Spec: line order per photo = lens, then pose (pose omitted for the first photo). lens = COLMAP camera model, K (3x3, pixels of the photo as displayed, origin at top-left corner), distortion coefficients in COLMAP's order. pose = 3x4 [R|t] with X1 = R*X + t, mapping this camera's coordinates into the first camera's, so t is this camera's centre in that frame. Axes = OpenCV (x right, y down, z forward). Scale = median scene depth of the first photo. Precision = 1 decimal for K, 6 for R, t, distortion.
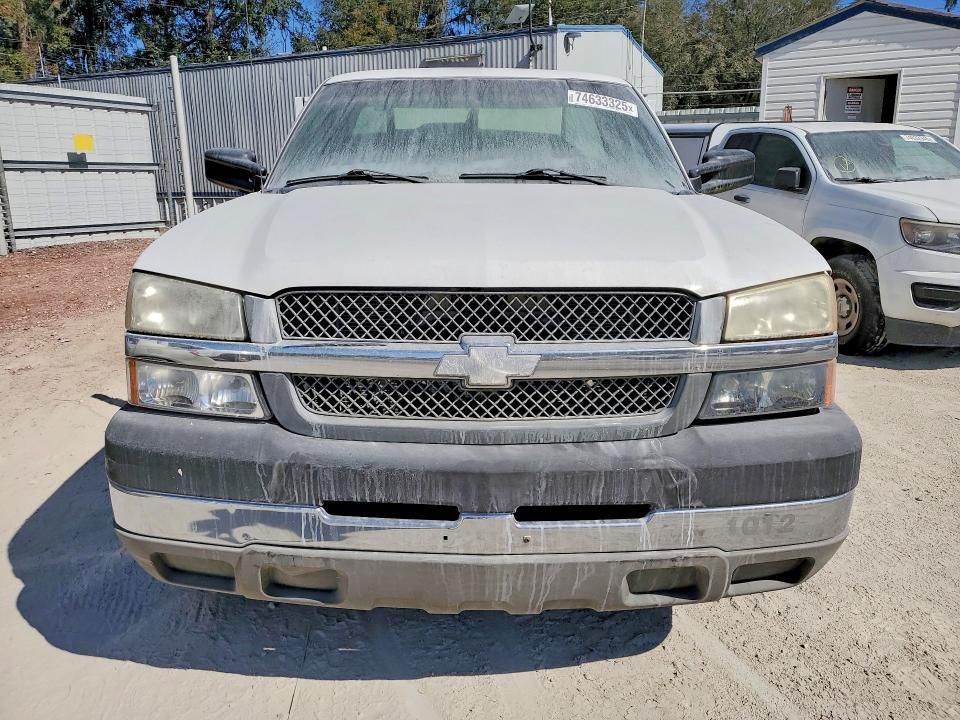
lens RADIAL K [[755.1, 0, 497.1], [0, 755.1, 336.5], [0, 0, 1]] dist [0.044008, -0.020098]
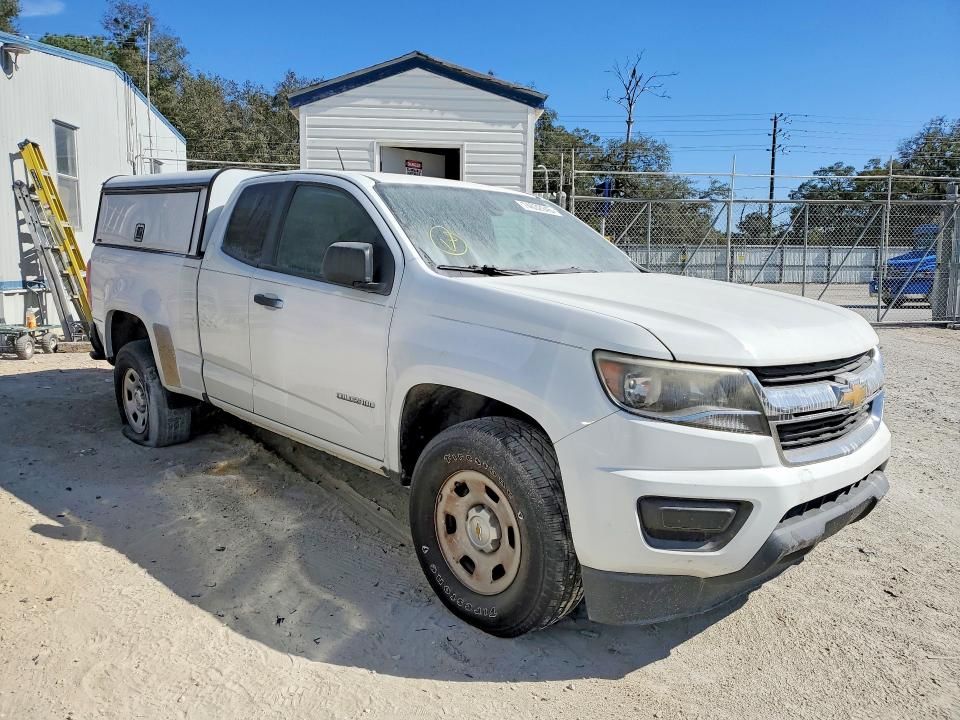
lens RADIAL K [[755.1, 0, 486.0], [0, 755.1, 360.3], [0, 0, 1]] dist [0.044008, -0.020098]
pose [[0.854057, -0.041607, 0.518514, 0.204497], [0.088160, 0.993954, -0.065452, -0.107702], [-0.512655, 0.101612, 0.852561, 0.556288]]
